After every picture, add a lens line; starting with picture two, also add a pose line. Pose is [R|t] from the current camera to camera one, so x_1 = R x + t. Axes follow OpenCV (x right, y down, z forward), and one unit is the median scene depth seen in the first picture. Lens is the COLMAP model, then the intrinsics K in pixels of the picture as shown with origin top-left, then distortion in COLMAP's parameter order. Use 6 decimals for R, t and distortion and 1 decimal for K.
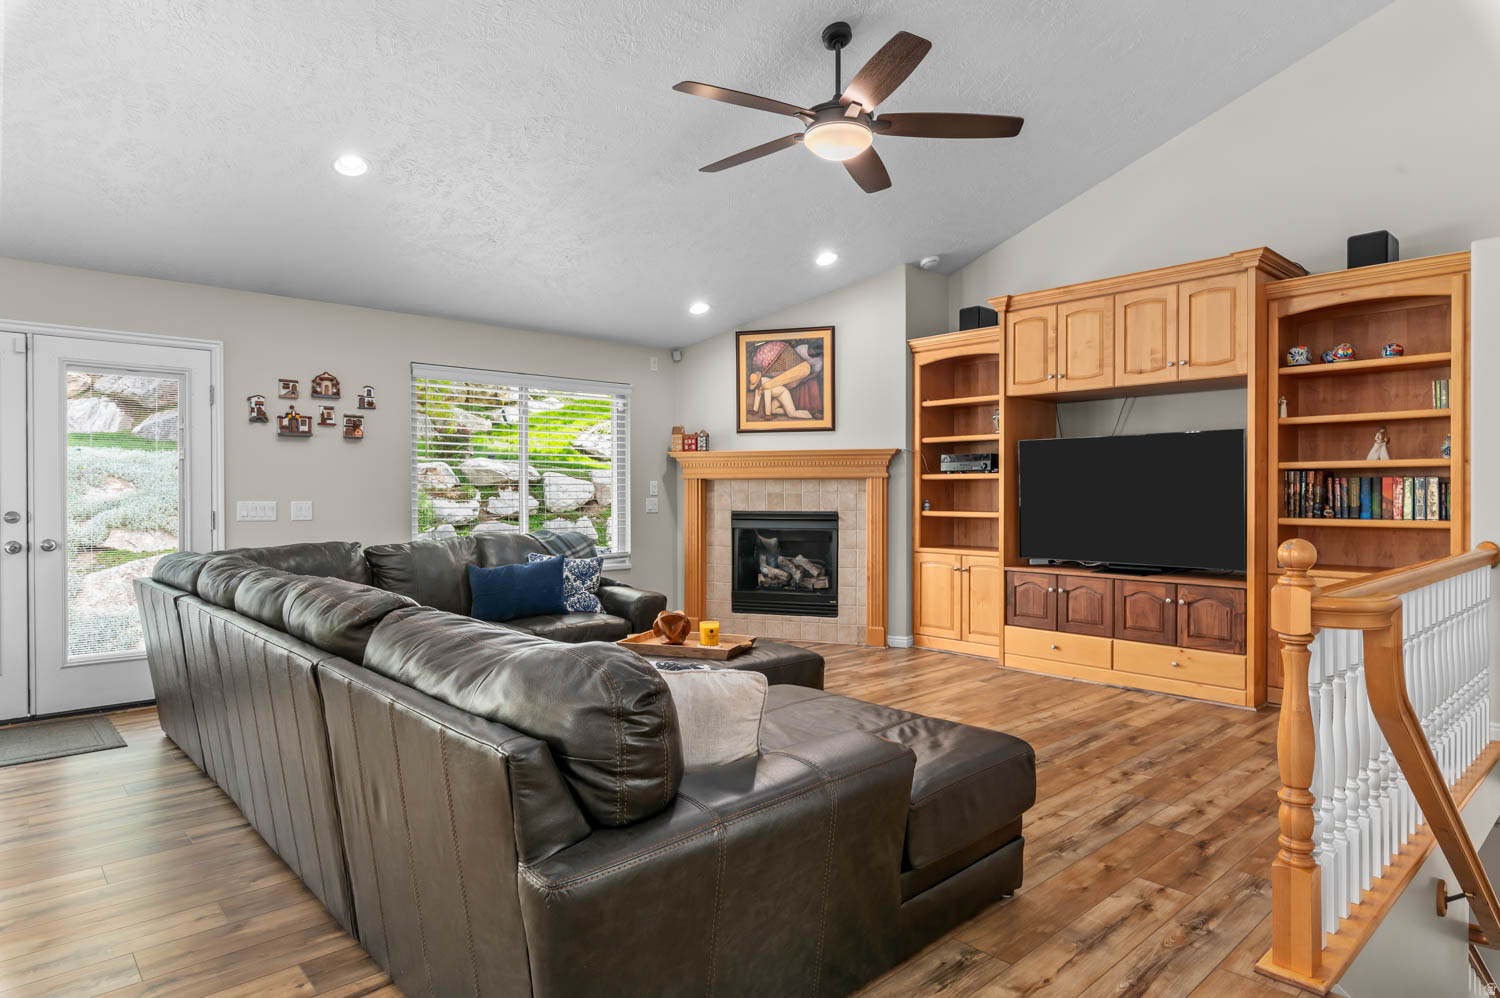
lens RADIAL K [[869.4, 0, 752.8], [0, 869.4, 496.3], [0, 0, 1]] dist [-0.001823, -0.000380]
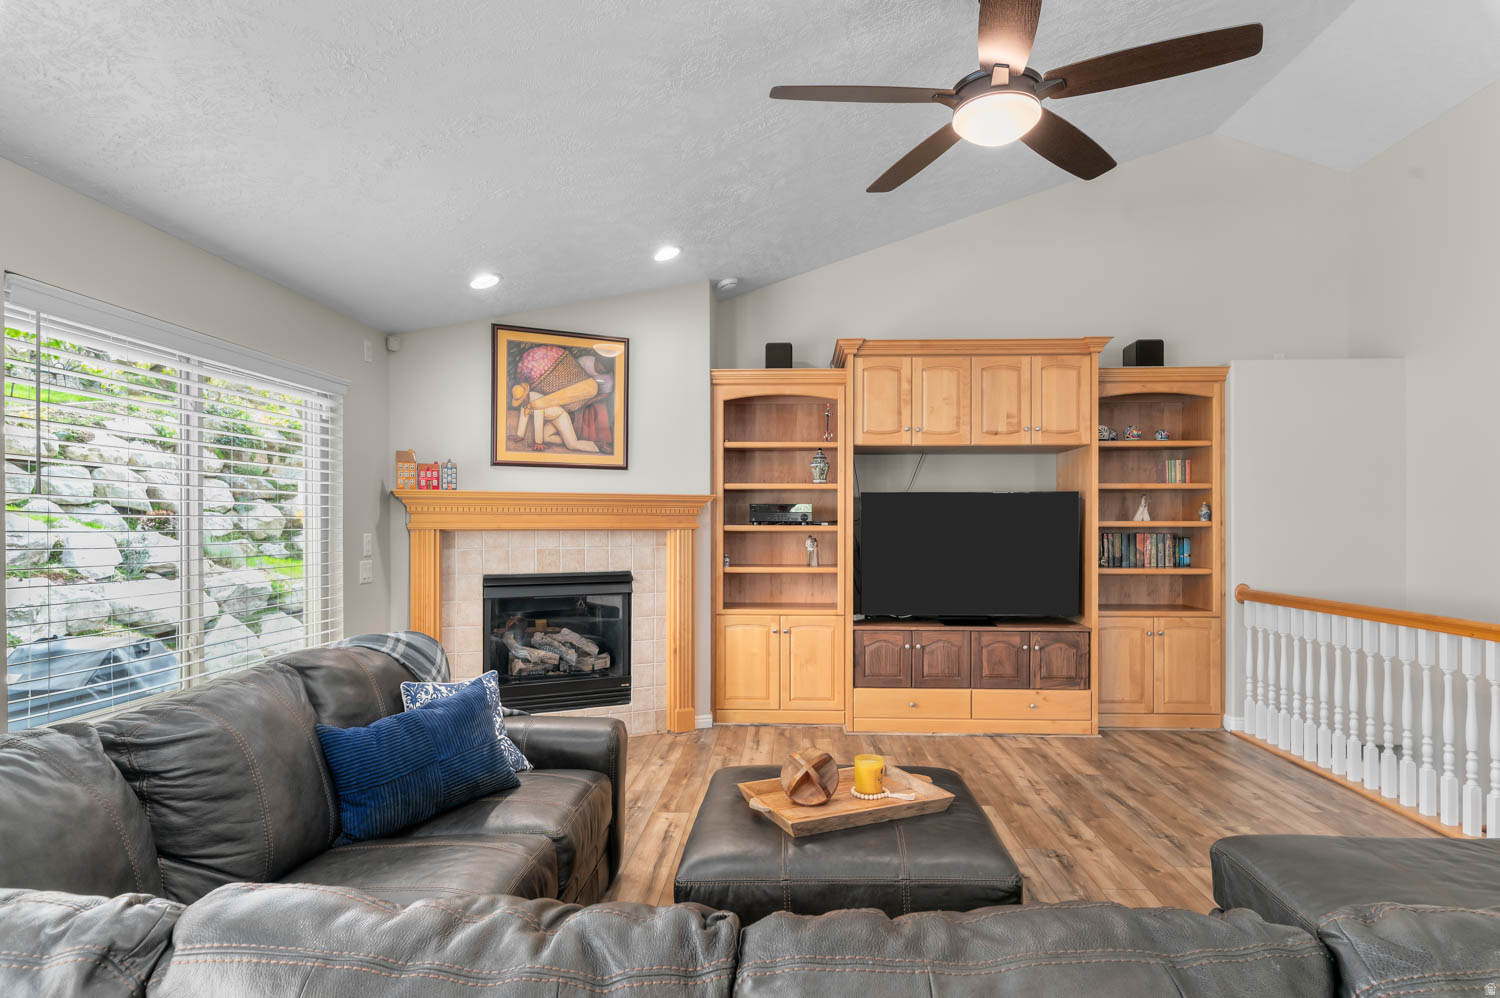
lens RADIAL K [[822.3, 0, 763.0], [0, 822.3, 523.6], [0, 0, 1]] dist [0.001194, 0.000171]
pose [[0.702868, 0.002711, 0.711315, -0.367052], [0.002073, 0.999981, -0.005859, -0.022170], [-0.711317, 0.005593, 0.702849, 0.394080]]
